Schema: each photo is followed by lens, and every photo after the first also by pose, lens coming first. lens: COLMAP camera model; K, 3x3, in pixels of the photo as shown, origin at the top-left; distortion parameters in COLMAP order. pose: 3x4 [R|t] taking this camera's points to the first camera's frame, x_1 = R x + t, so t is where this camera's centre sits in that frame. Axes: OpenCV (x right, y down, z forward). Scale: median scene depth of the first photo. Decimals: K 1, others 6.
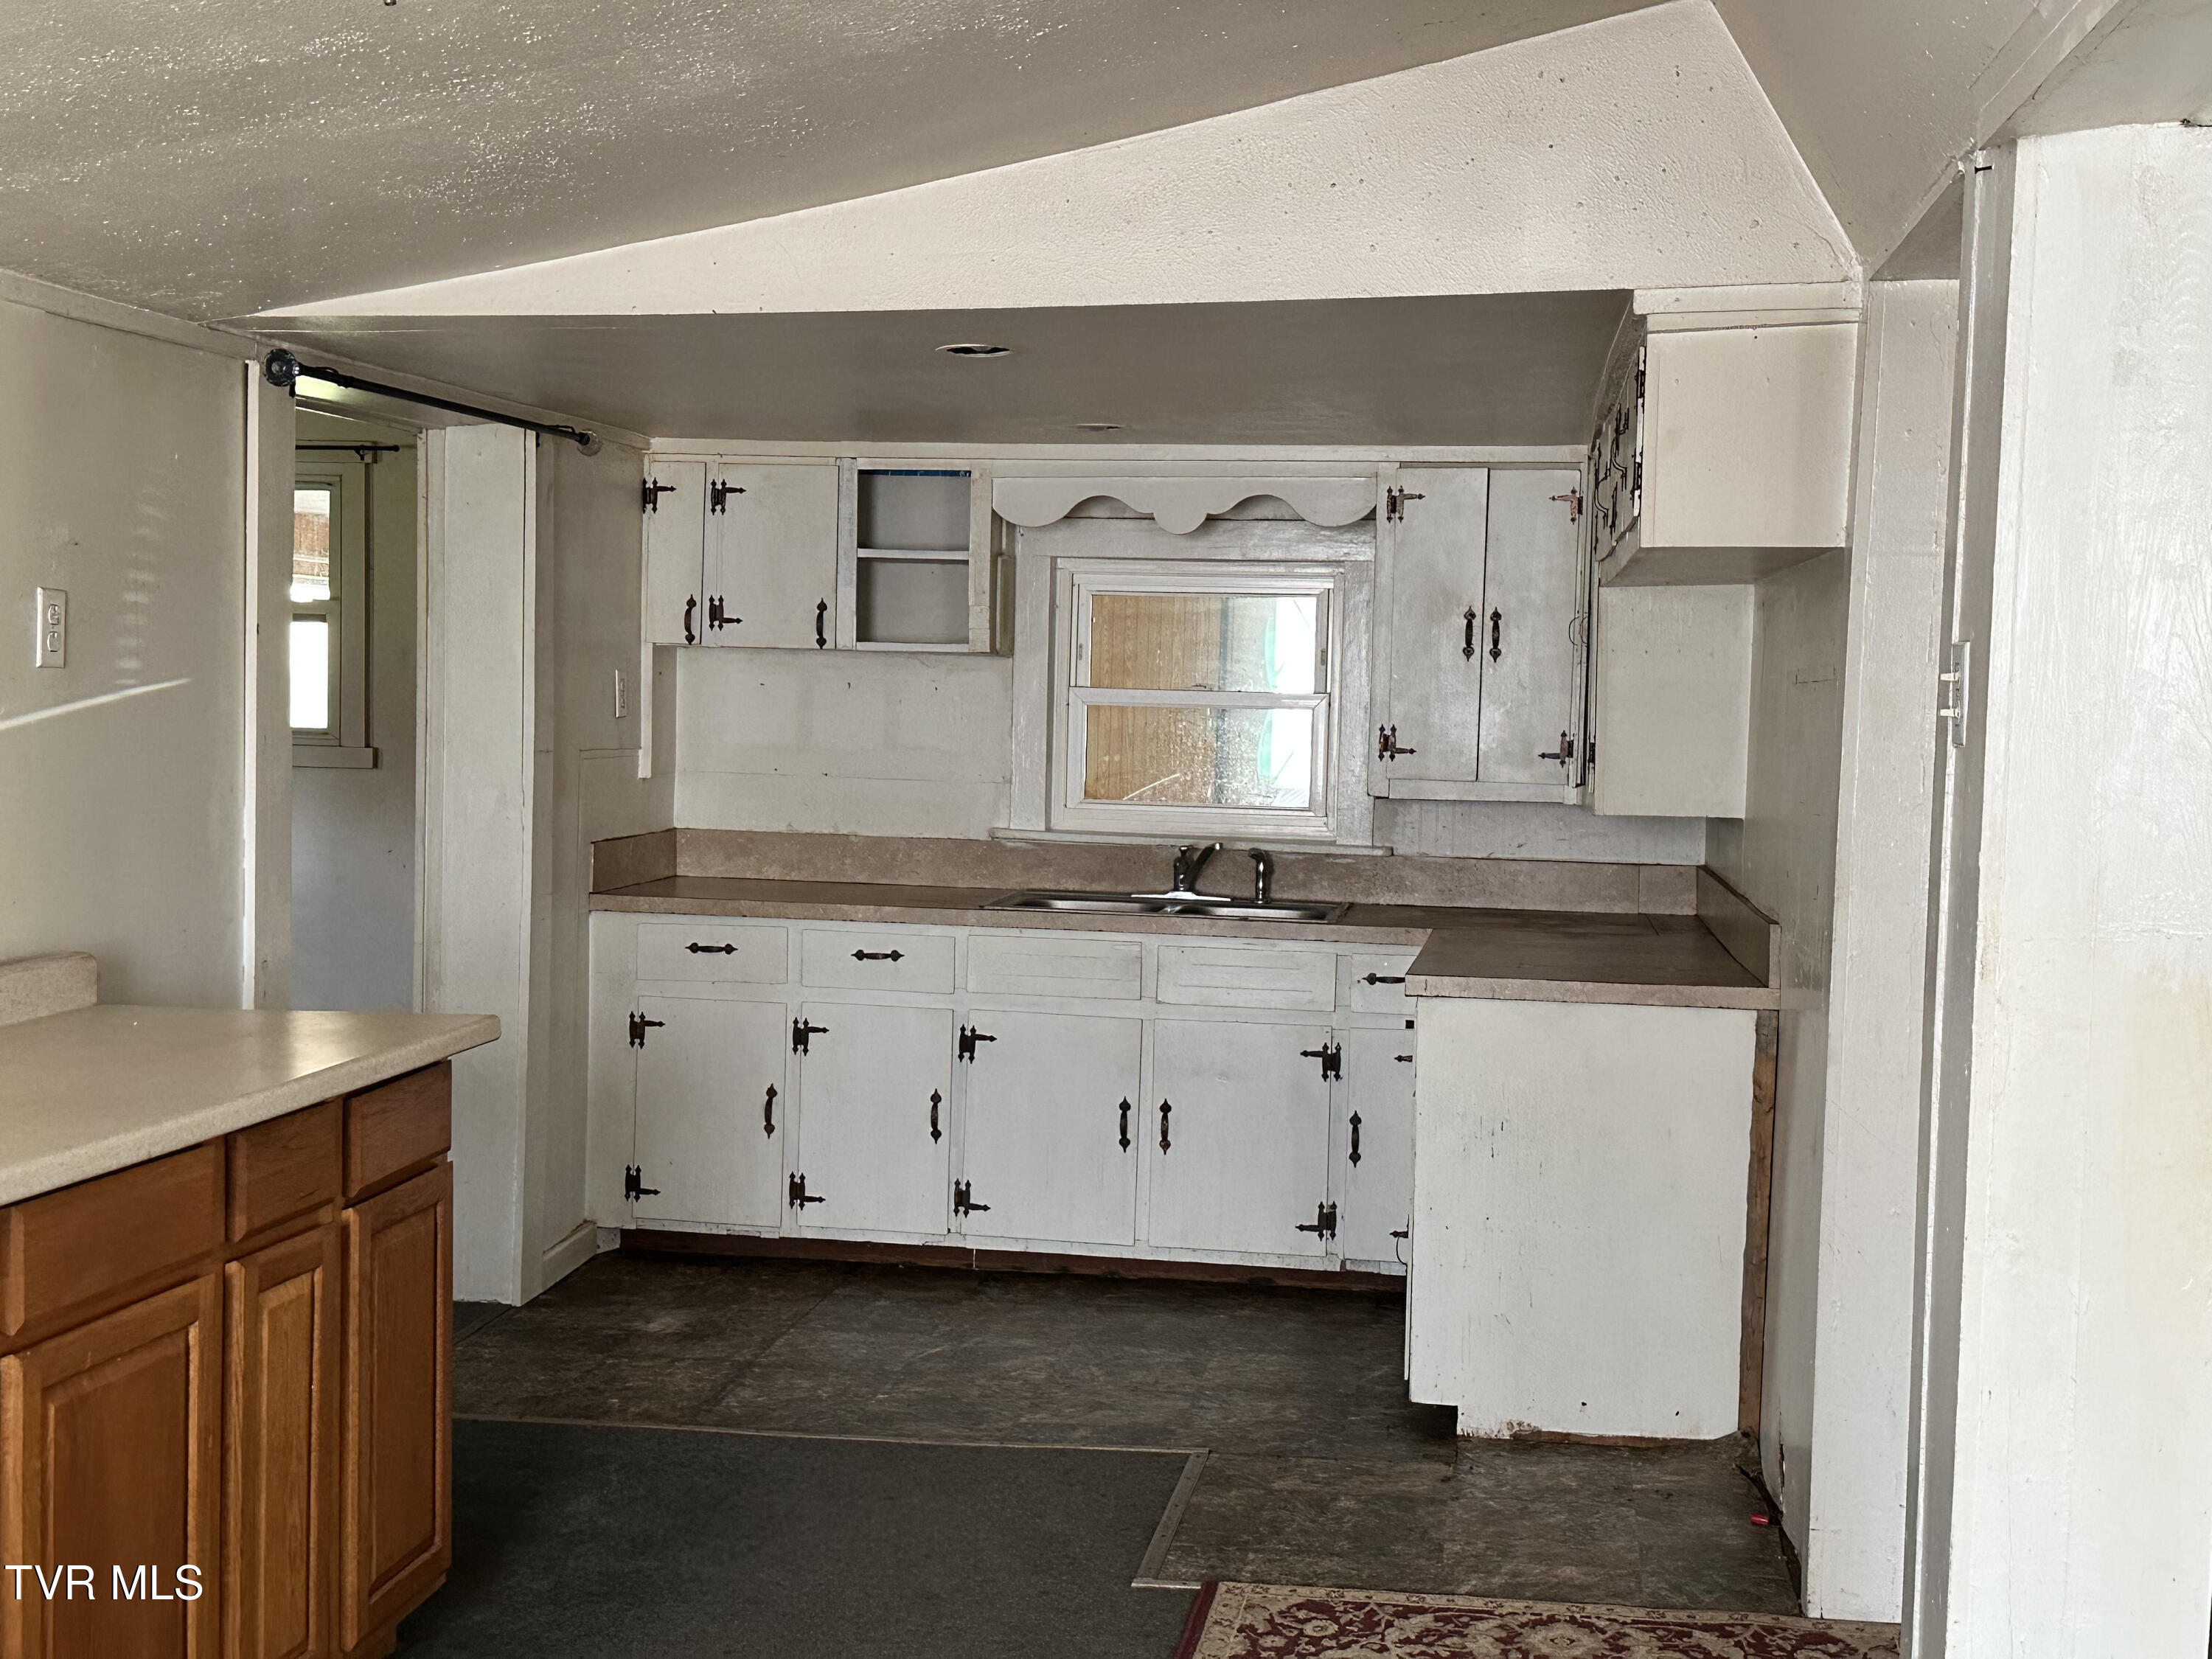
lens RADIAL K [[2669.9, 0, 1103.0], [0, 2669.9, 829.8], [0, 0, 1]] dist [0.143679, 0.000000]
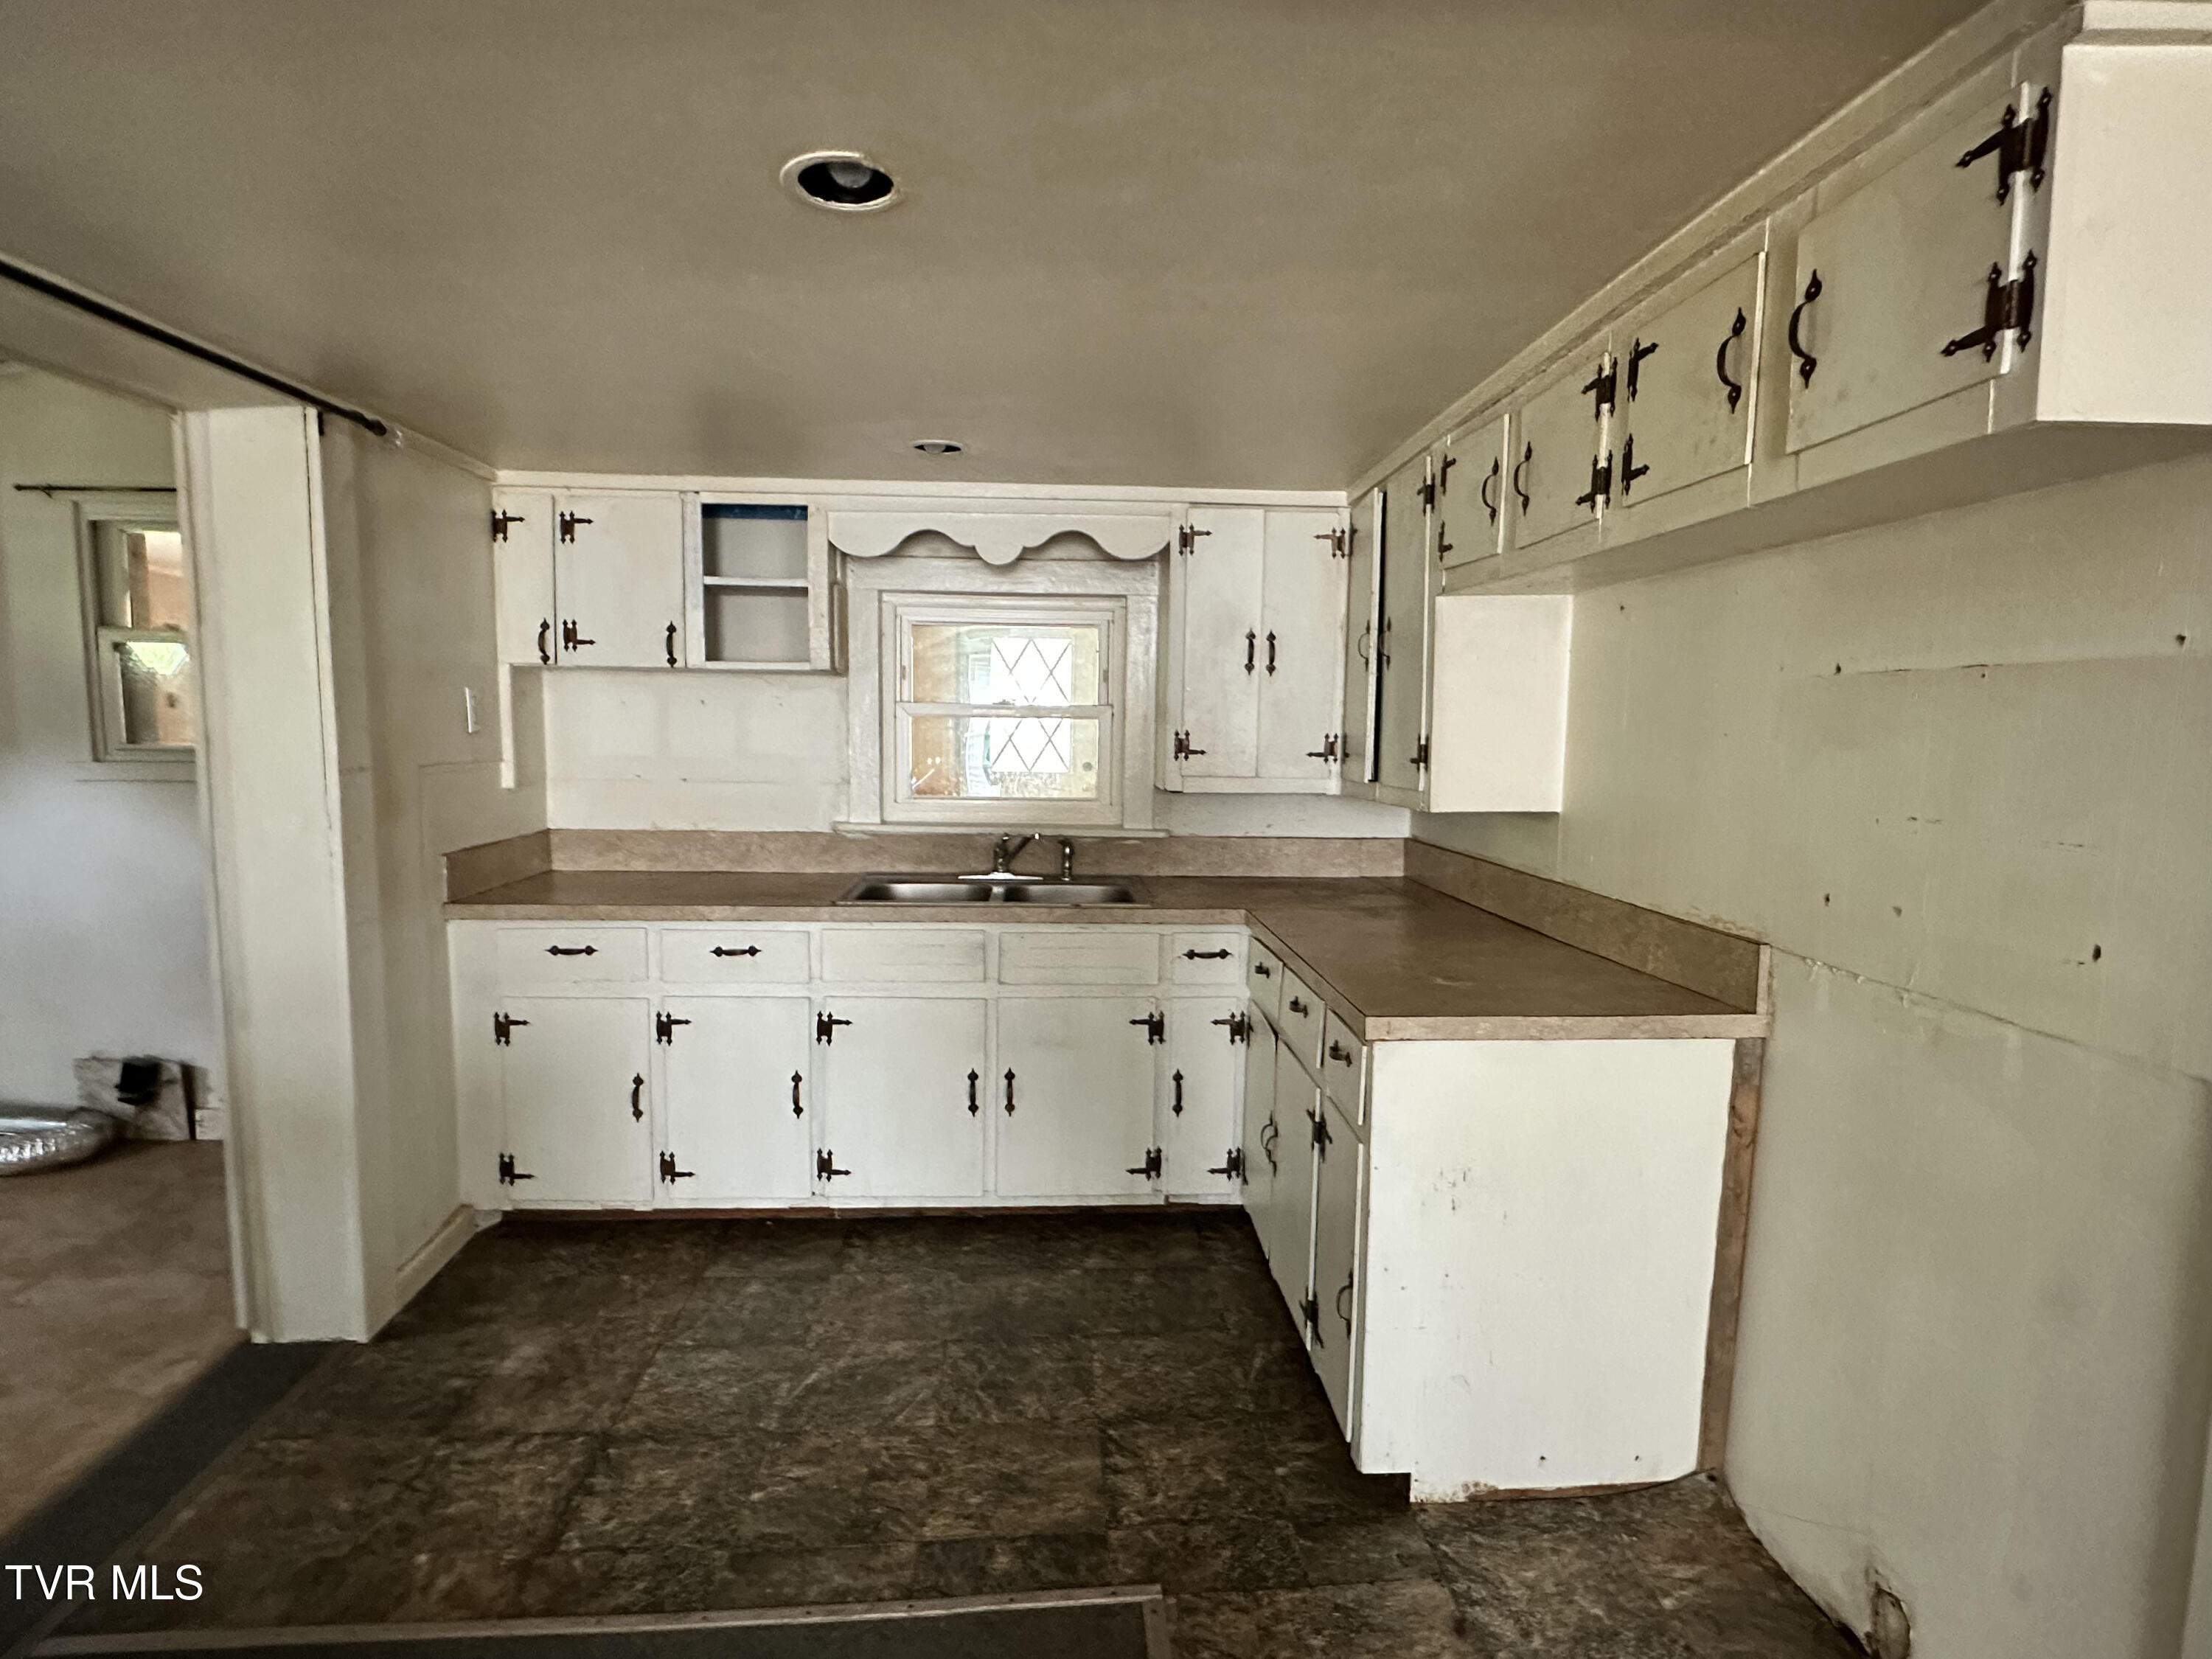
lens RADIAL K [[1137.5, 0, 1104.9], [0, 1137.5, 836.4], [0, 0, 1]] dist [-0.004401, -0.000785]
pose [[0.975228, -0.033080, 0.218714, -0.038074], [0.021684, 0.998289, 0.054301, -0.020750], [-0.220136, -0.048213, 0.974277, 0.525518]]
